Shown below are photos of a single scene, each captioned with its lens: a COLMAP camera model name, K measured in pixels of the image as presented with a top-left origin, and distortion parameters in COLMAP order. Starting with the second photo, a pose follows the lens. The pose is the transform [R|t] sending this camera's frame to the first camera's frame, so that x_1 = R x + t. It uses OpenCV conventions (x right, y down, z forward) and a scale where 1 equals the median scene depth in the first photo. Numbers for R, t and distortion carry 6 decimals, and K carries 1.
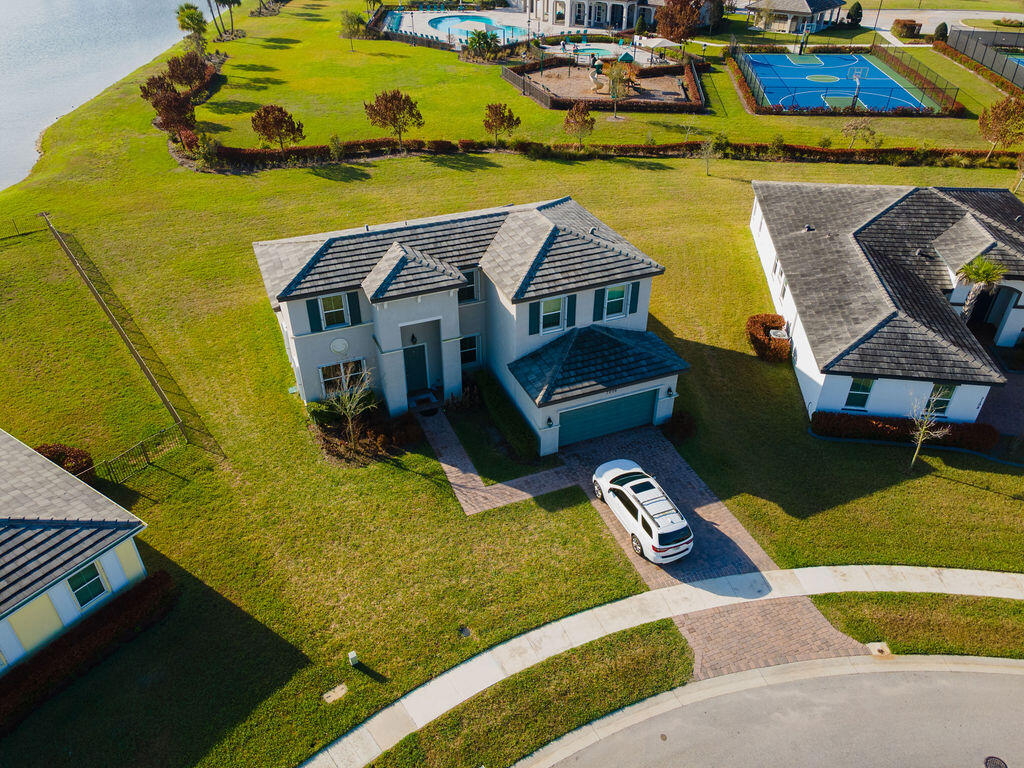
lens RADIAL K [[750.3, 0, 509.3], [0, 750.3, 386.3], [0, 0, 1]] dist [0.023501, 0.035087]
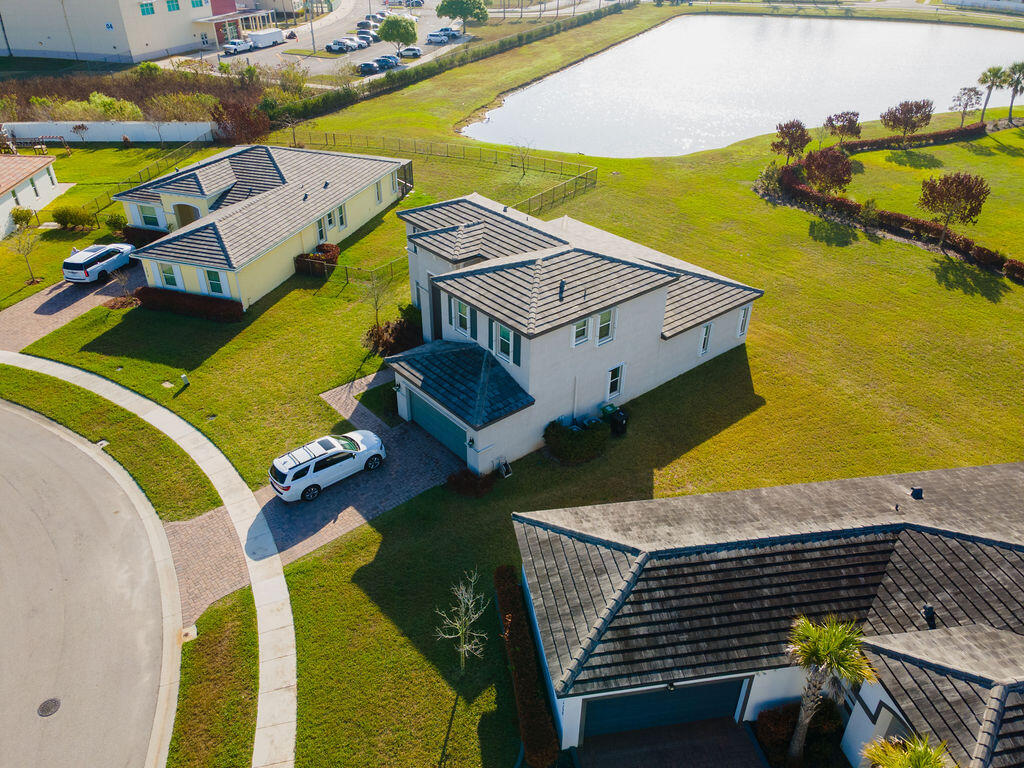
lens RADIAL K [[750.3, 0, 509.3], [0, 750.3, 386.3], [0, 0, 1]] dist [0.023501, 0.035087]
pose [[0.301764, 0.509365, -0.805907, 0.972119], [-0.545275, 0.785618, 0.292369, -0.359667], [0.782057, 0.351214, 0.514815, 0.511209]]
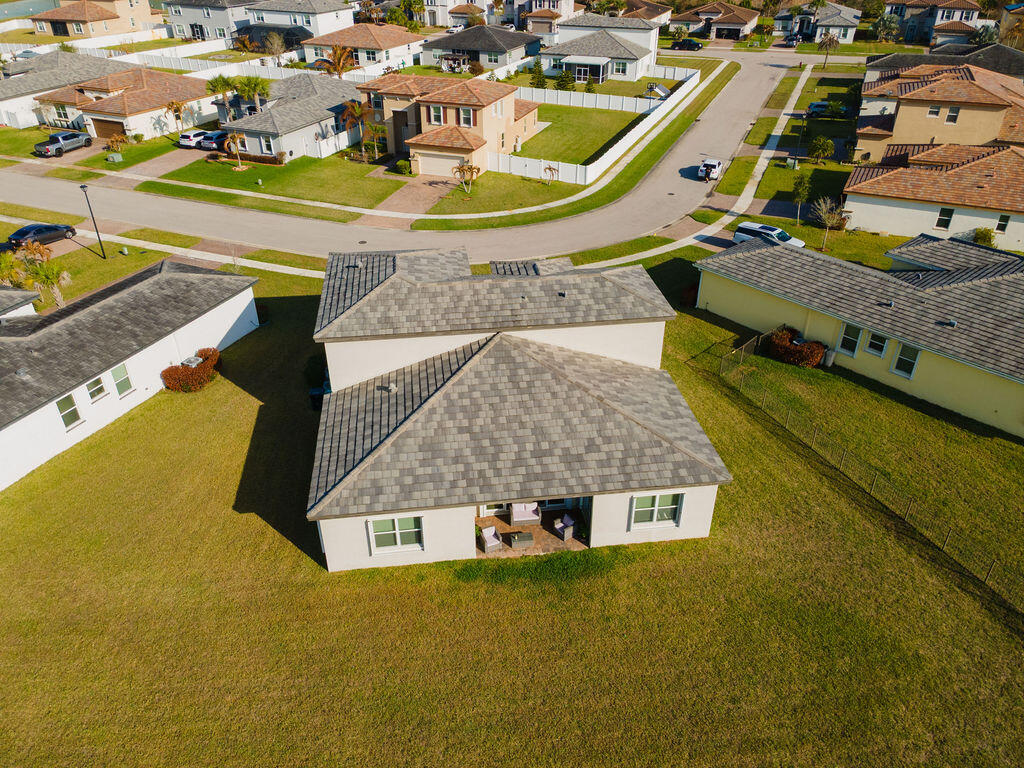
lens RADIAL K [[750.3, 0, 509.3], [0, 750.3, 386.3], [0, 0, 1]] dist [0.023501, 0.035087]
pose [[-0.967046, -0.130043, 0.218887, -0.365762], [0.148360, 0.410854, 0.899549, -1.107459], [-0.206911, 0.902379, -0.378022, 1.572024]]
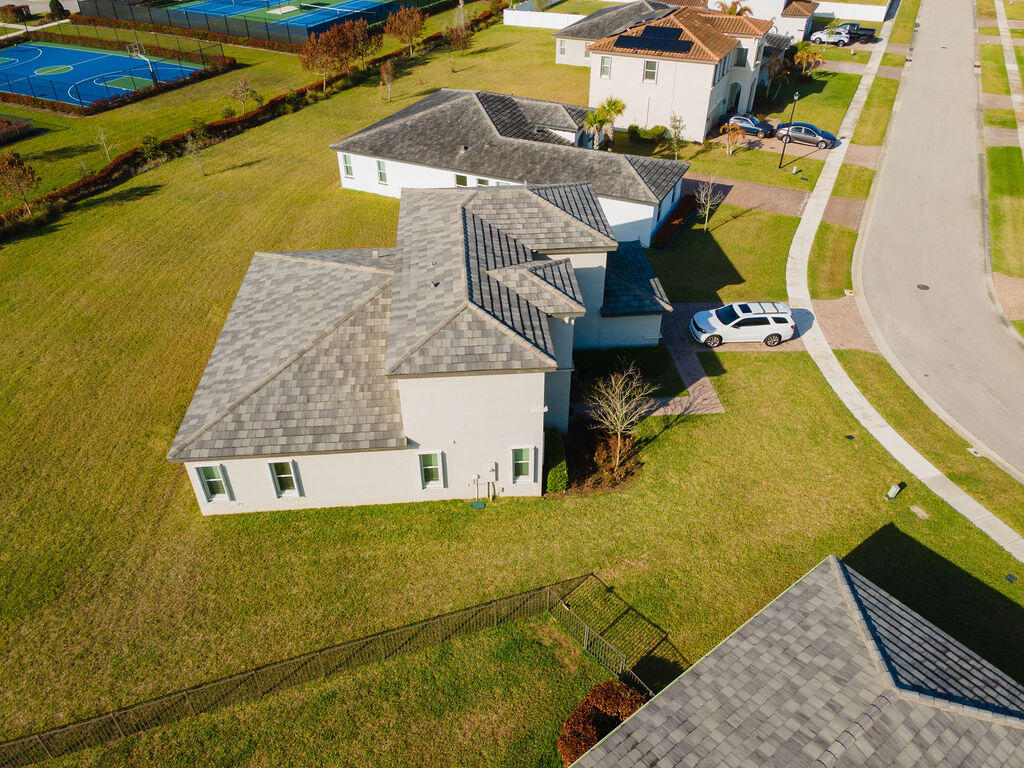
lens RADIAL K [[750.3, 0, 509.3], [0, 750.3, 386.3], [0, 0, 1]] dist [0.023501, 0.035087]
pose [[0.303666, -0.563597, 0.768210, -0.892070], [0.542557, 0.765076, 0.346831, -0.380856], [-0.783211, 0.311477, 0.538110, 0.559258]]
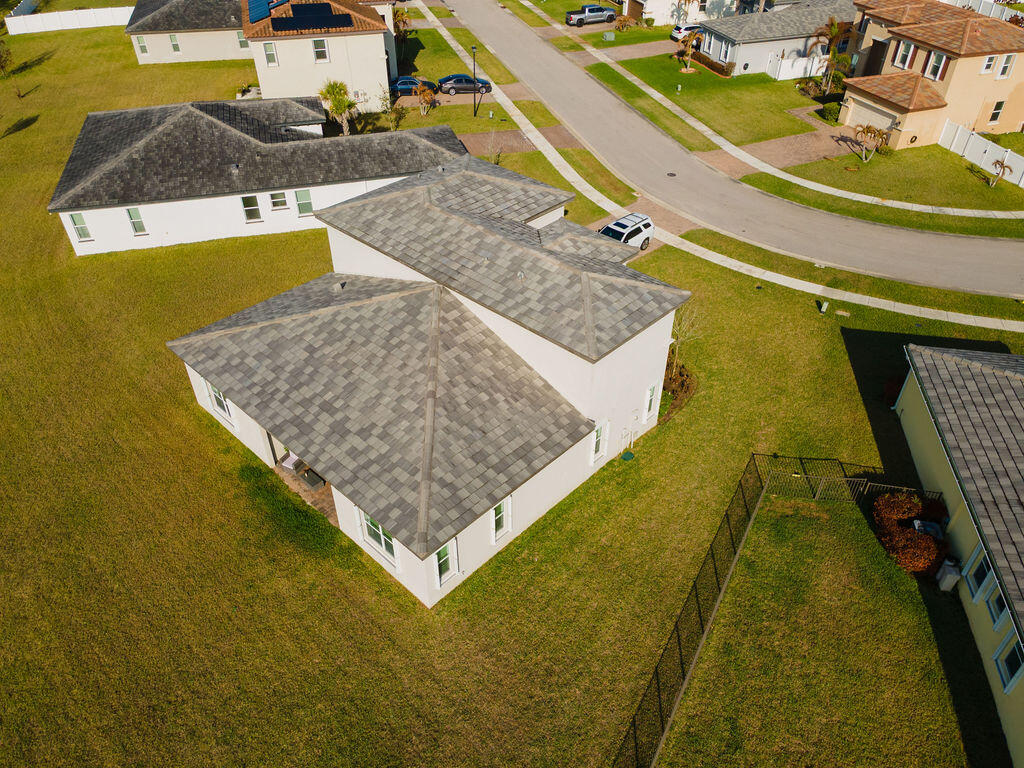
lens RADIAL K [[750.3, 0, 509.3], [0, 750.3, 386.3], [0, 0, 1]] dist [0.023501, 0.035087]
pose [[-0.406621, -0.561288, 0.720843, -0.867673], [0.519242, 0.507210, 0.687841, -0.742223], [-0.751696, 0.653983, 0.085202, 1.071718]]
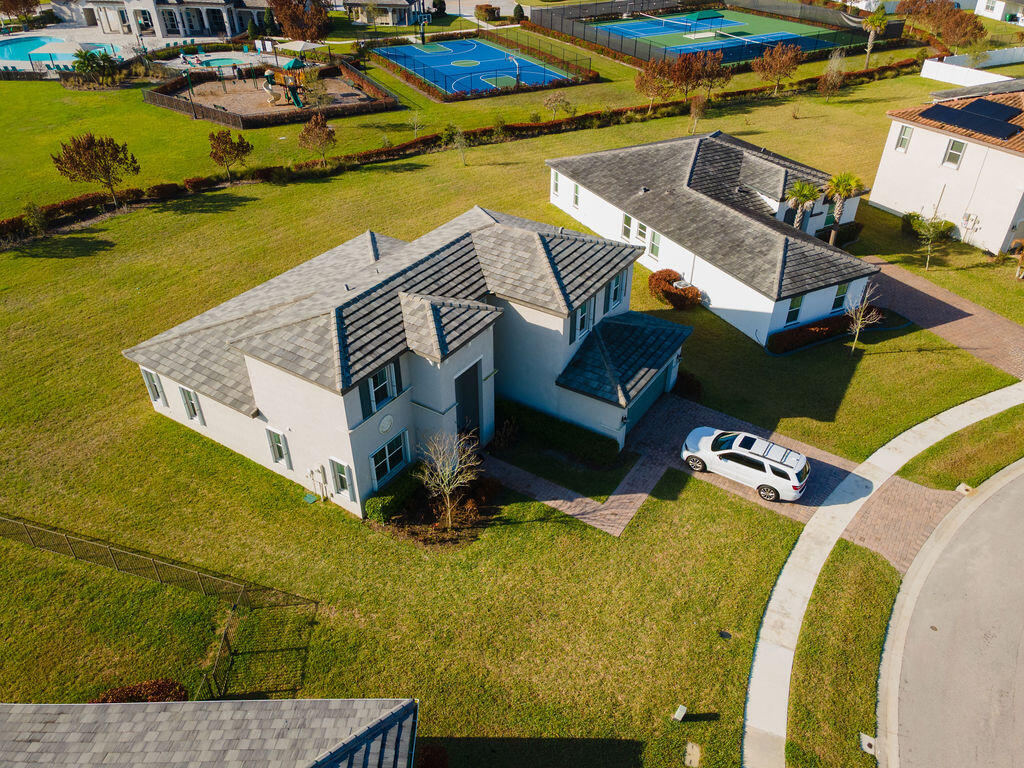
lens RADIAL K [[750.3, 0, 509.3], [0, 750.3, 386.3], [0, 0, 1]] dist [0.023501, 0.035087]
pose [[0.823131, -0.324150, 0.466242, -0.496930], [0.322048, 0.942730, 0.086862, -0.124439], [-0.467697, 0.078653, 0.880383, 0.173342]]
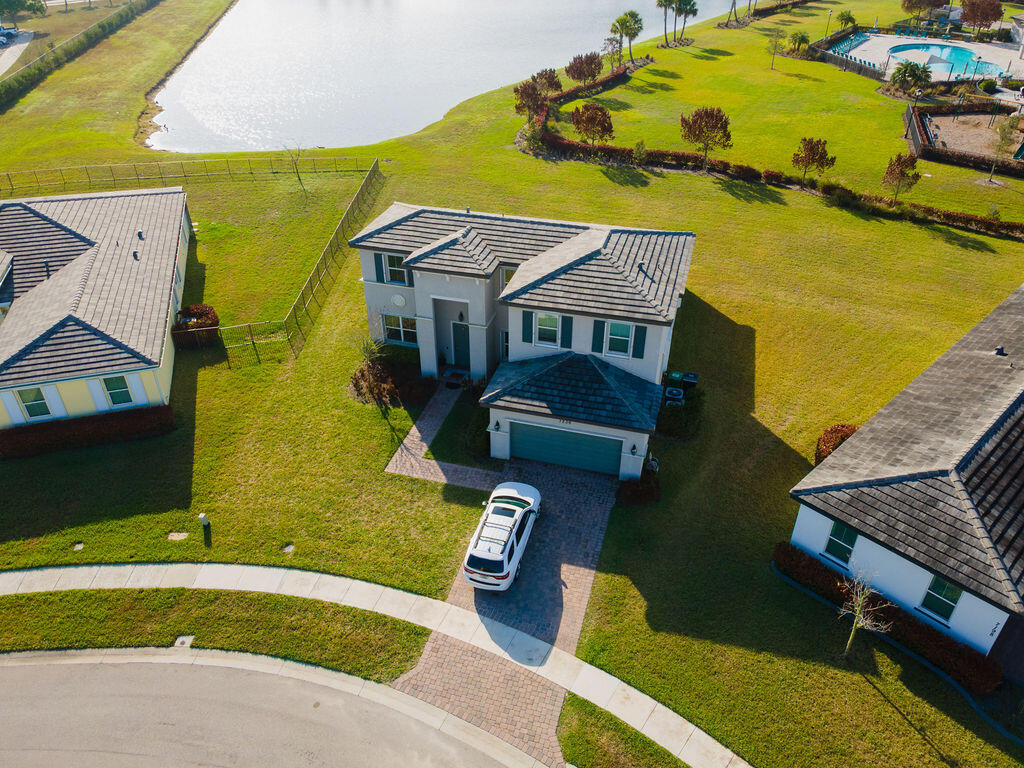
lens RADIAL K [[750.3, 0, 509.3], [0, 750.3, 386.3], [0, 0, 1]] dist [0.023501, 0.035087]
pose [[0.784979, 0.343474, -0.515591, 0.540796], [-0.350448, 0.932473, 0.087639, -0.091883], [0.510876, 0.111893, 0.852341, 0.126898]]
